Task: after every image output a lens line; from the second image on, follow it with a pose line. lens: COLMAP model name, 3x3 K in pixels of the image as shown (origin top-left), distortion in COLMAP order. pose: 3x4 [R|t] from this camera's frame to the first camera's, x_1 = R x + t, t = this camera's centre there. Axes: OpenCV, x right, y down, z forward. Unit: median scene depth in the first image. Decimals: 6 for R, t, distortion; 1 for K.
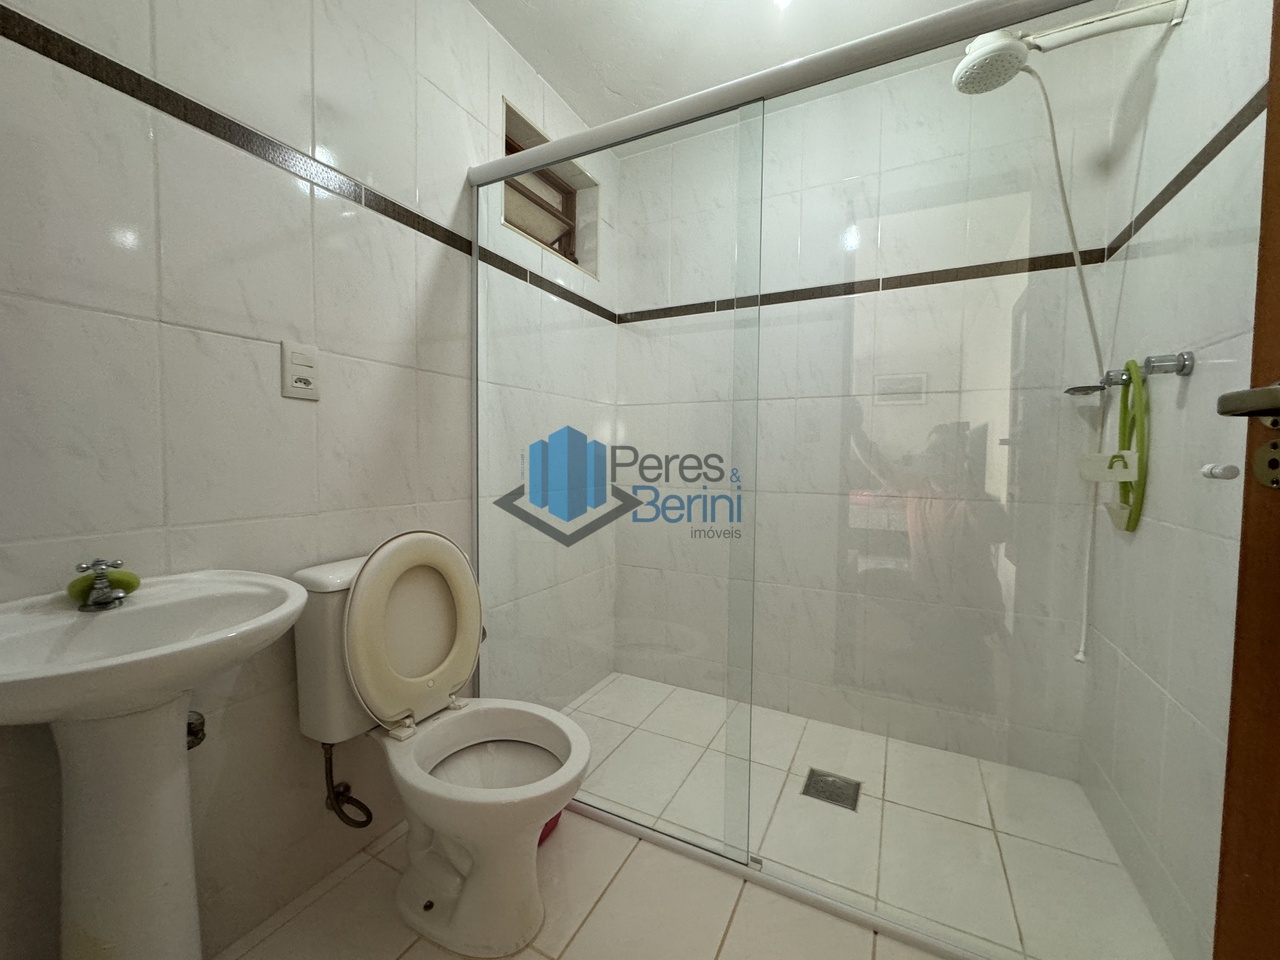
lens RADIAL K [[513.2, 0, 639.9], [0, 513.2, 477.4], [0, 0, 1]] dist [-0.001545, 0.000348]
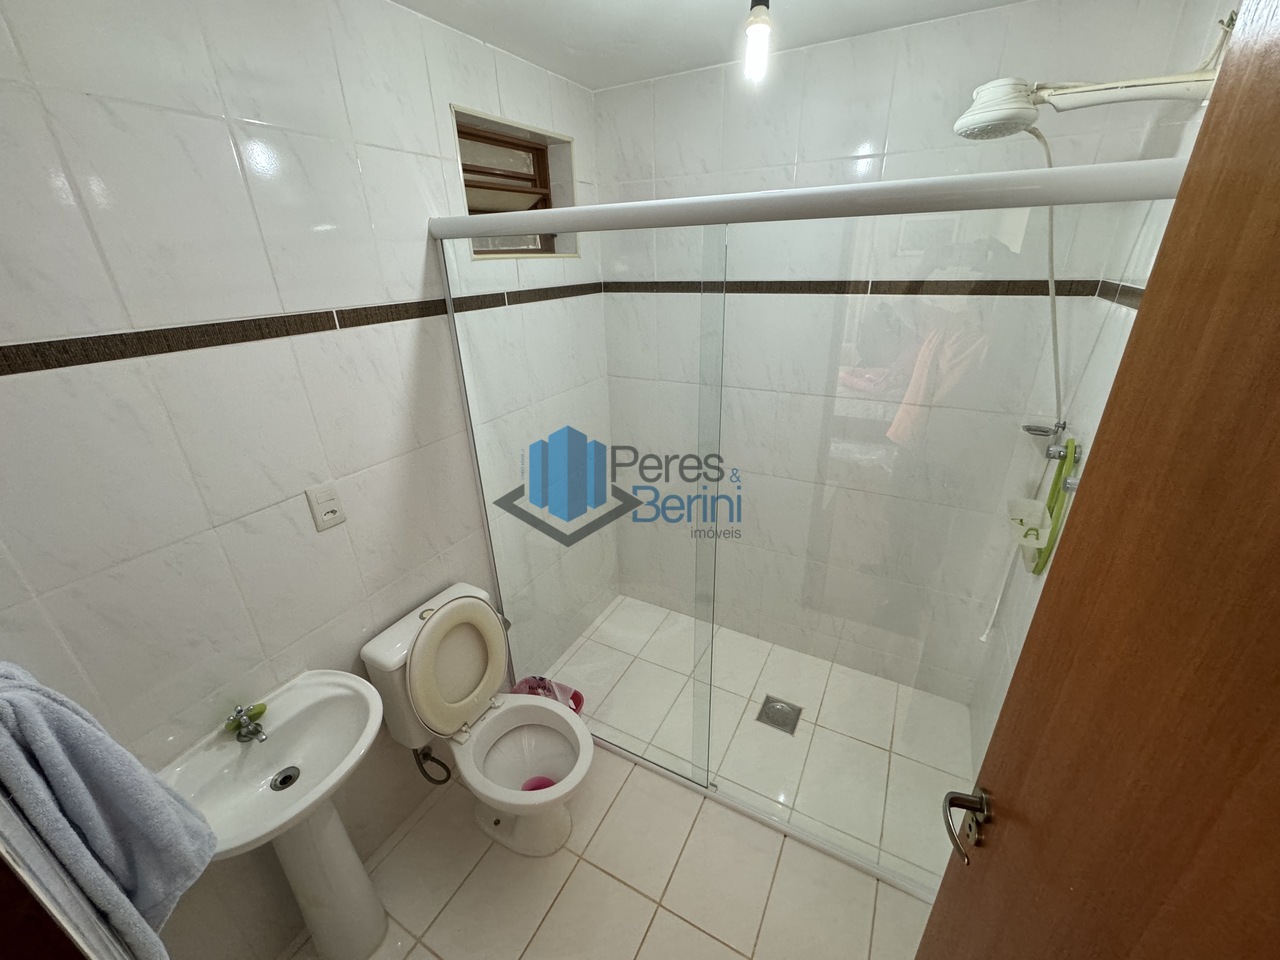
lens RADIAL K [[513.2, 0, 639.9], [0, 513.2, 477.4], [0, 0, 1]] dist [-0.001545, 0.000348]
pose [[0.998922, -0.028272, -0.036815, 0.076259], [0.039646, 0.932147, 0.359902, -0.483449], [0.024142, -0.360974, 0.932263, -0.043035]]
